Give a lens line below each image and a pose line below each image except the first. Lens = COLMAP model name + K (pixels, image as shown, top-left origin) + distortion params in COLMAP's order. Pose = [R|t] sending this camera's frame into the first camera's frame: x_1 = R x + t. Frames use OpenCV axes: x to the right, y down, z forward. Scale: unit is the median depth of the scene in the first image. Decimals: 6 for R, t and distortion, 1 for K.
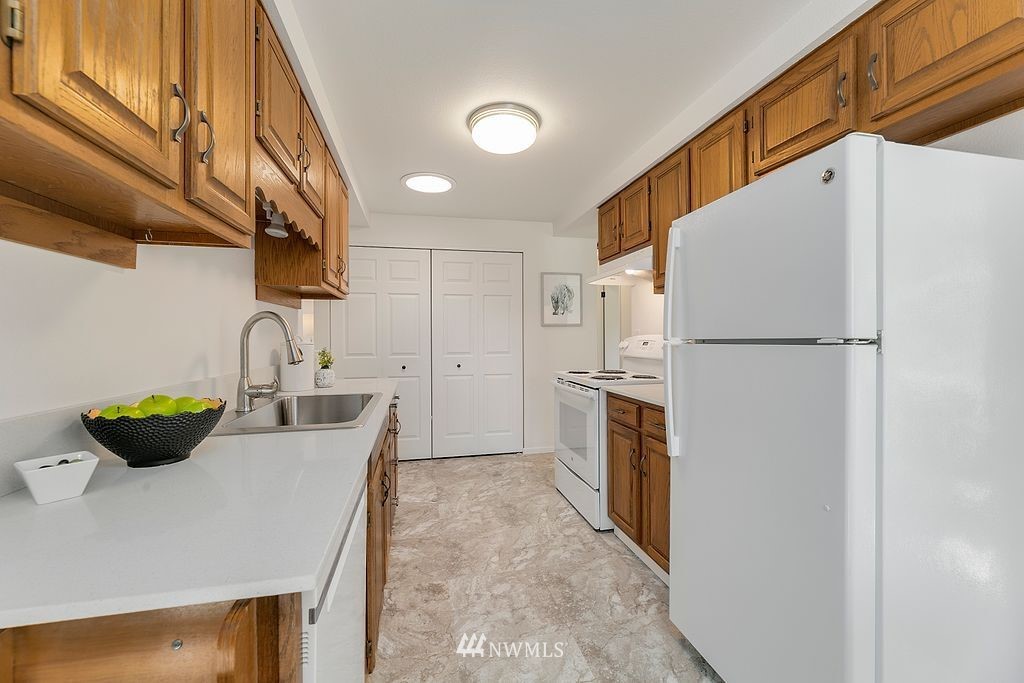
lens RADIAL K [[414.7, 0, 509.0], [0, 414.7, 338.9], [0, 0, 1]] dist [0.002042, 0.000358]
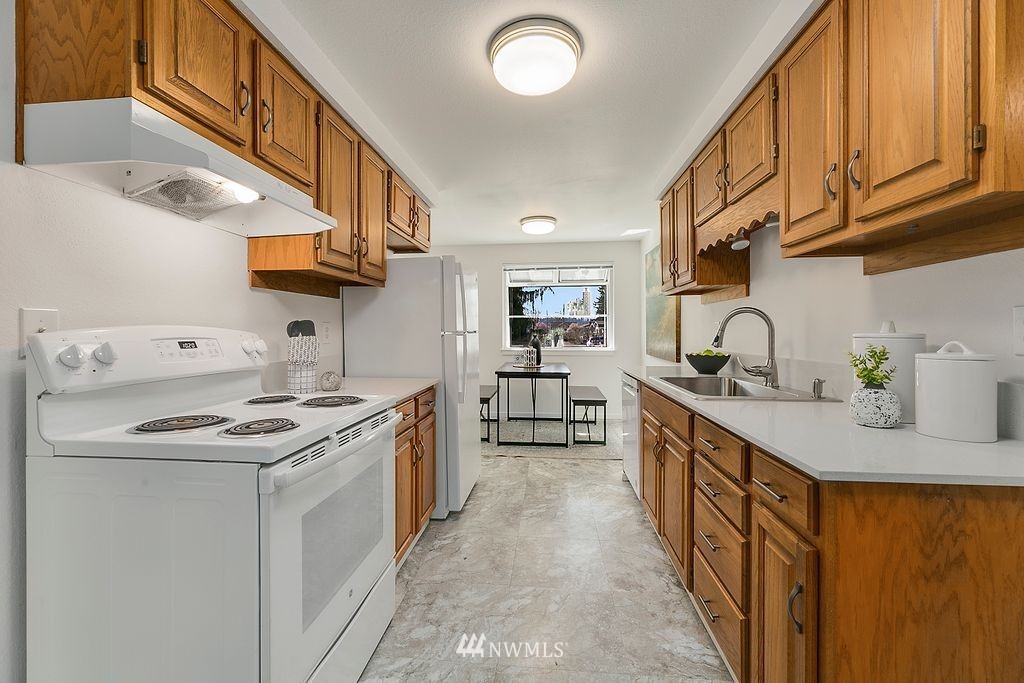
lens RADIAL K [[414.7, 0, 509.2], [0, 414.7, 334.2], [0, 0, 1]] dist [0.002042, 0.000358]
pose [[-0.948989, 0.006184, 0.315249, -0.212977], [0.009835, 0.999902, 0.009991, -0.002410], [-0.315157, 0.012582, -0.948956, 1.812143]]
